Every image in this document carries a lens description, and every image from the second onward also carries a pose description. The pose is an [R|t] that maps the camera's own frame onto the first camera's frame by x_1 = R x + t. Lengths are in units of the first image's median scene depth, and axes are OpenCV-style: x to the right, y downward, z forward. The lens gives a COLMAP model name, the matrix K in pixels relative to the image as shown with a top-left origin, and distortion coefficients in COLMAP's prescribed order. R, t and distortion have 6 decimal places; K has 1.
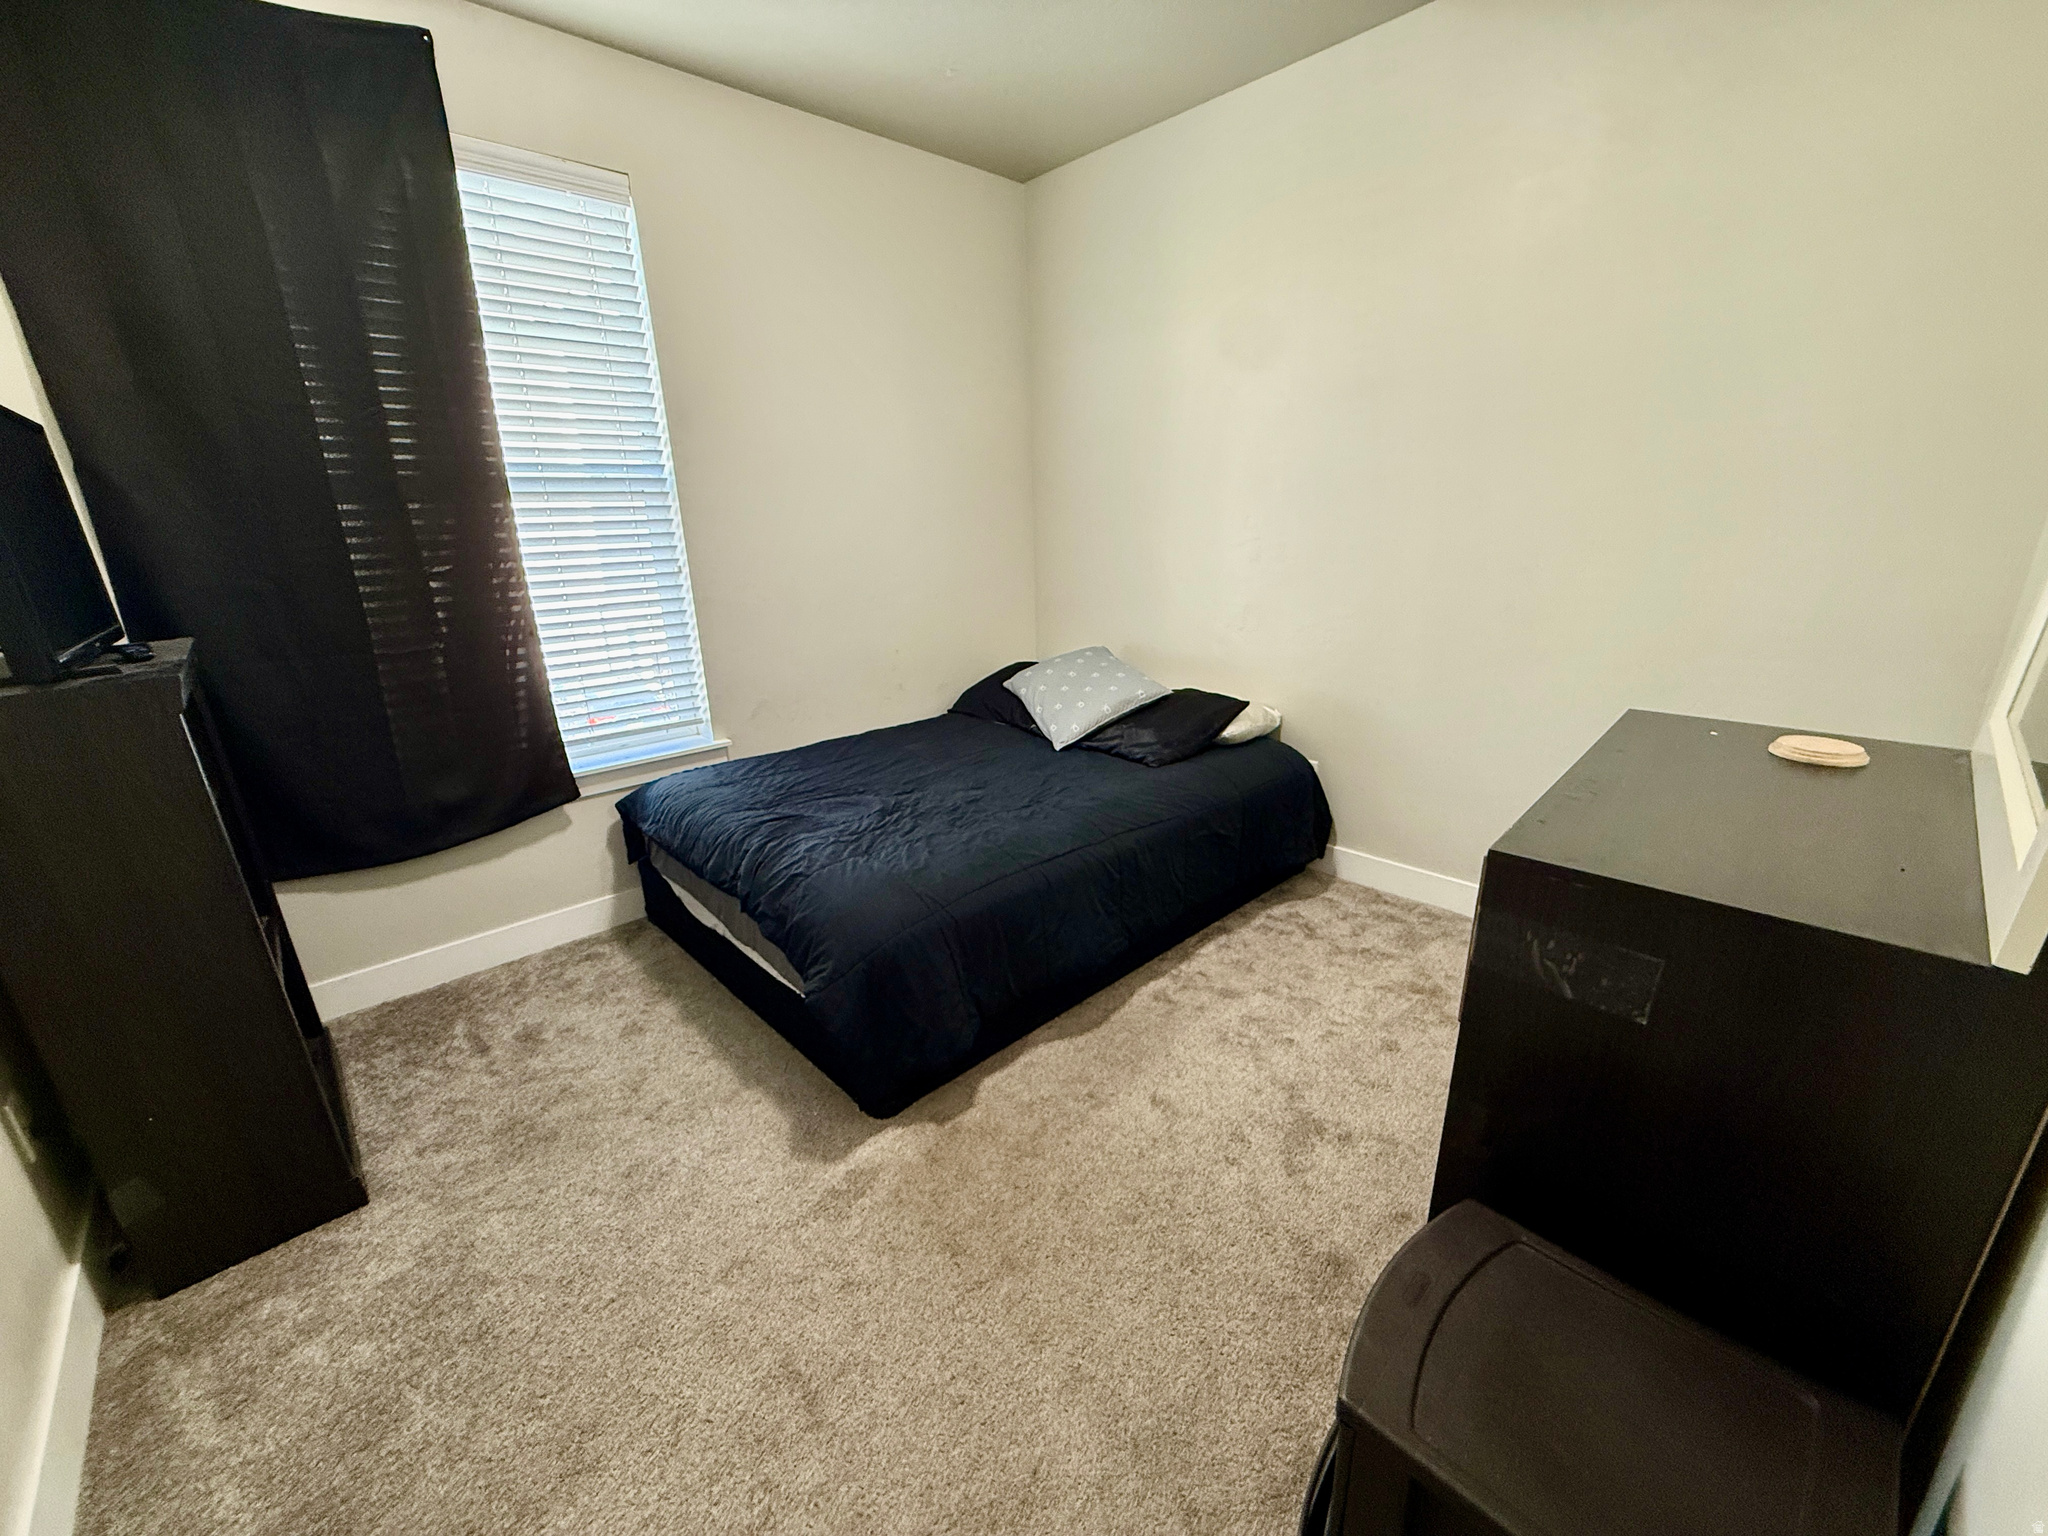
lens RADIAL K [[818.8, 0, 1017.2], [0, 818.8, 770.9], [0, 0, 1]] dist [-0.000003, -0.000094]
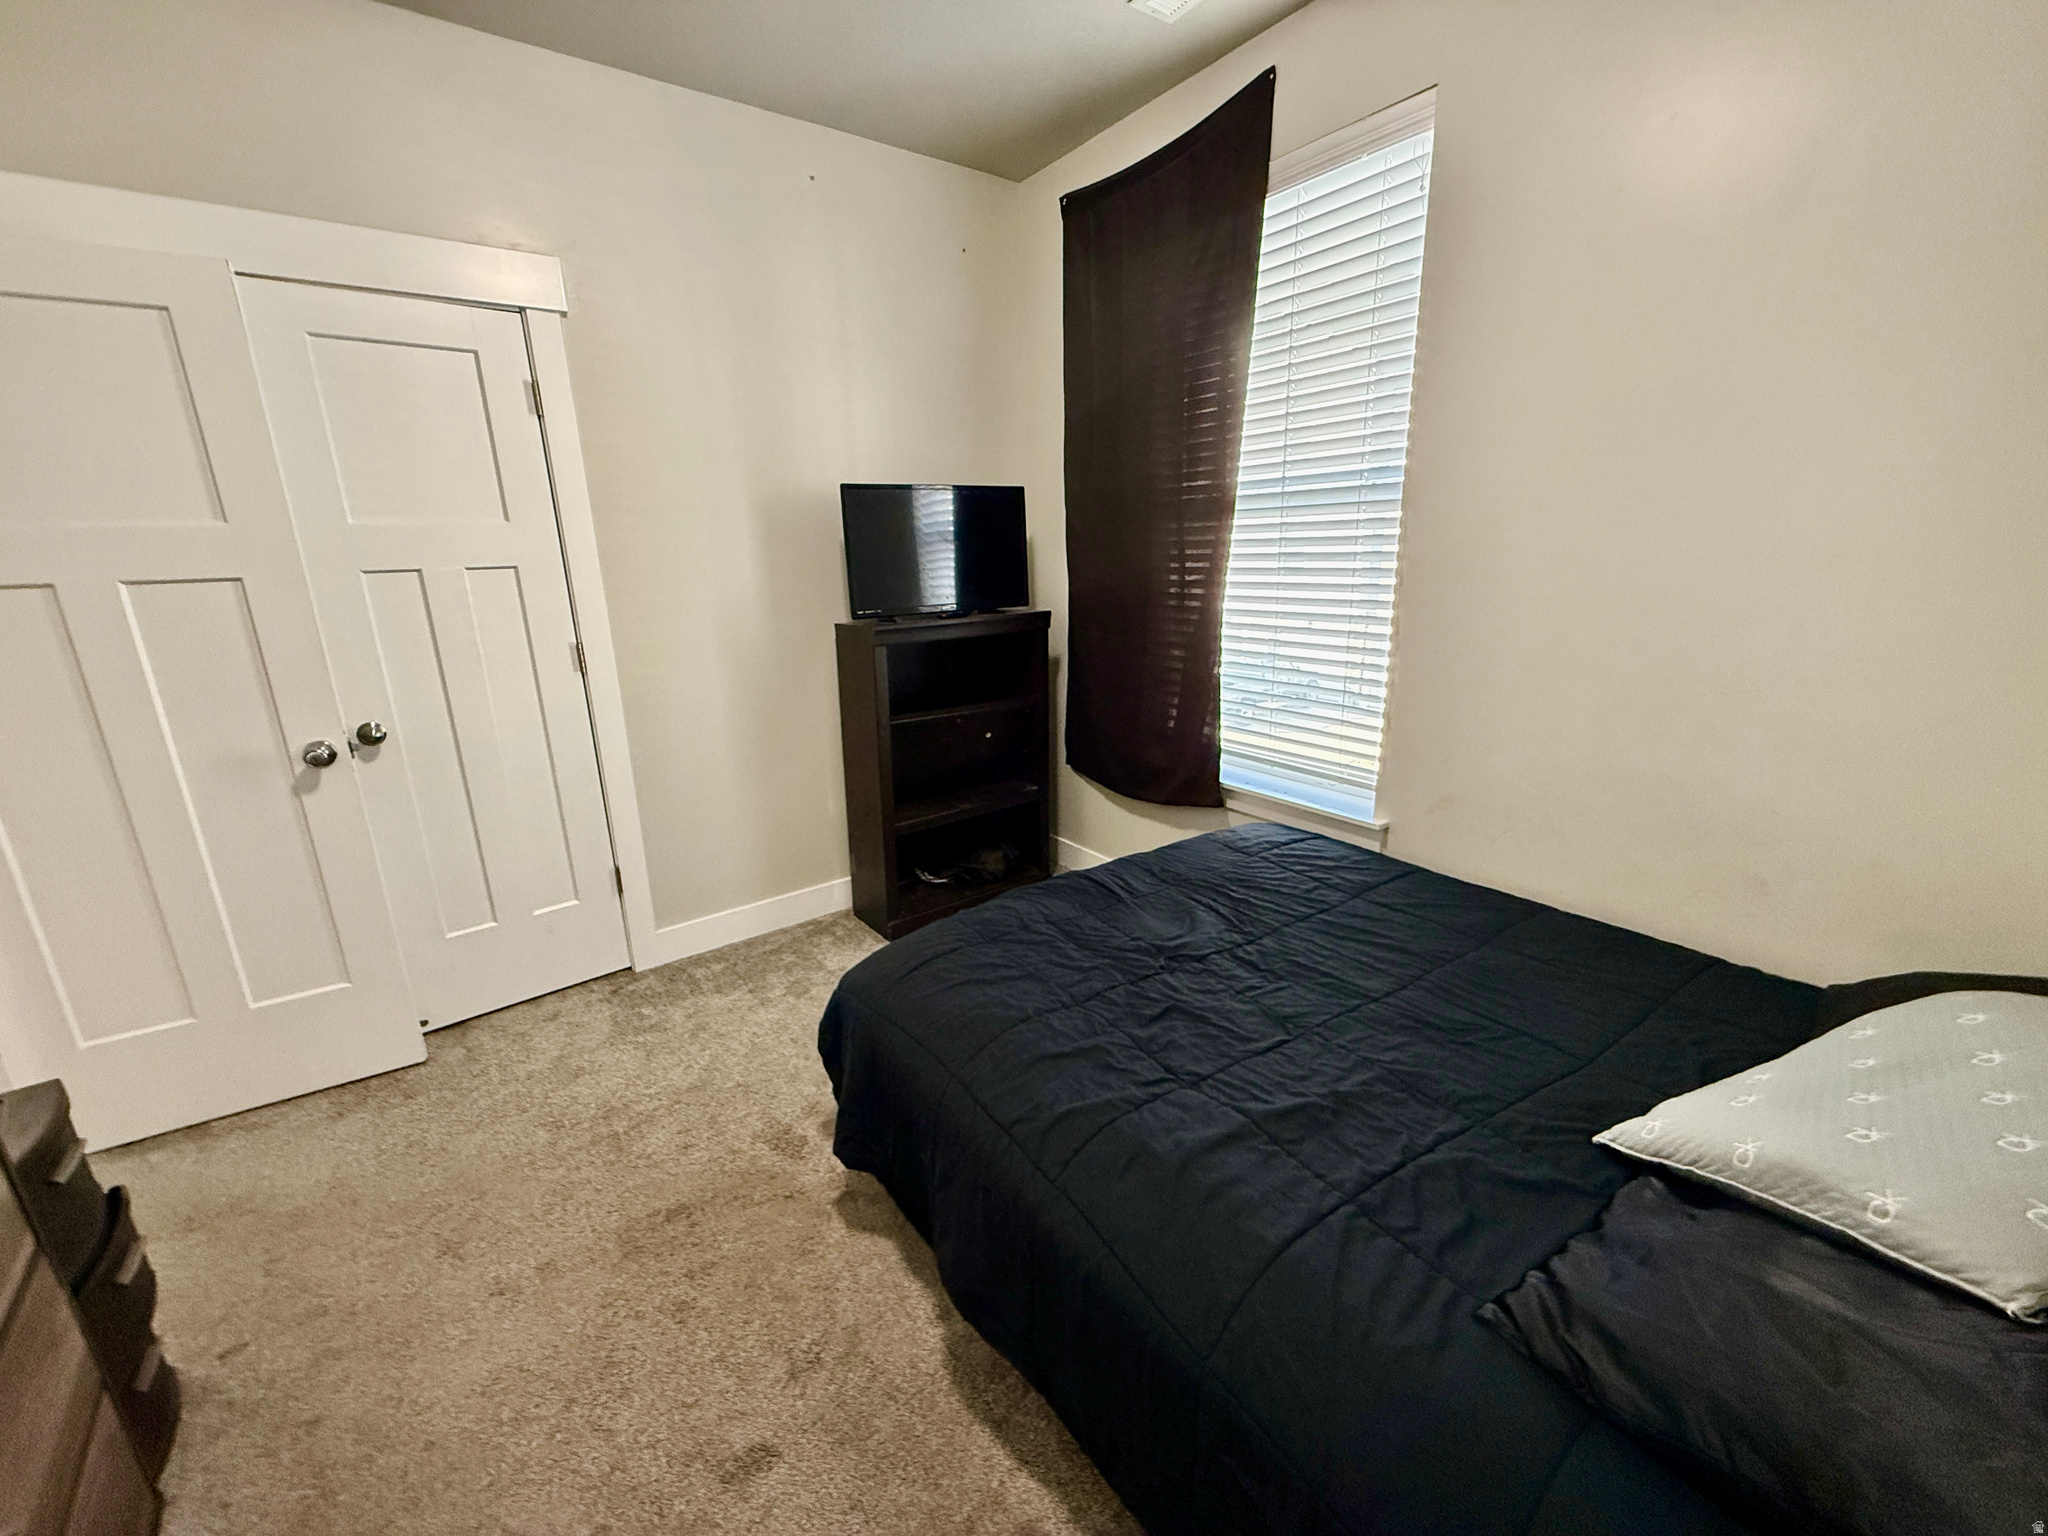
lens RADIAL K [[818.8, 0, 1017.2], [0, 818.8, 770.9], [0, 0, 1]] dist [-0.000003, -0.000094]
pose [[-0.112828, 0.295292, -0.948722, 0.469420], [-0.265345, 0.911188, 0.315165, -0.276751], [0.957529, 0.287298, -0.024453, 0.808799]]
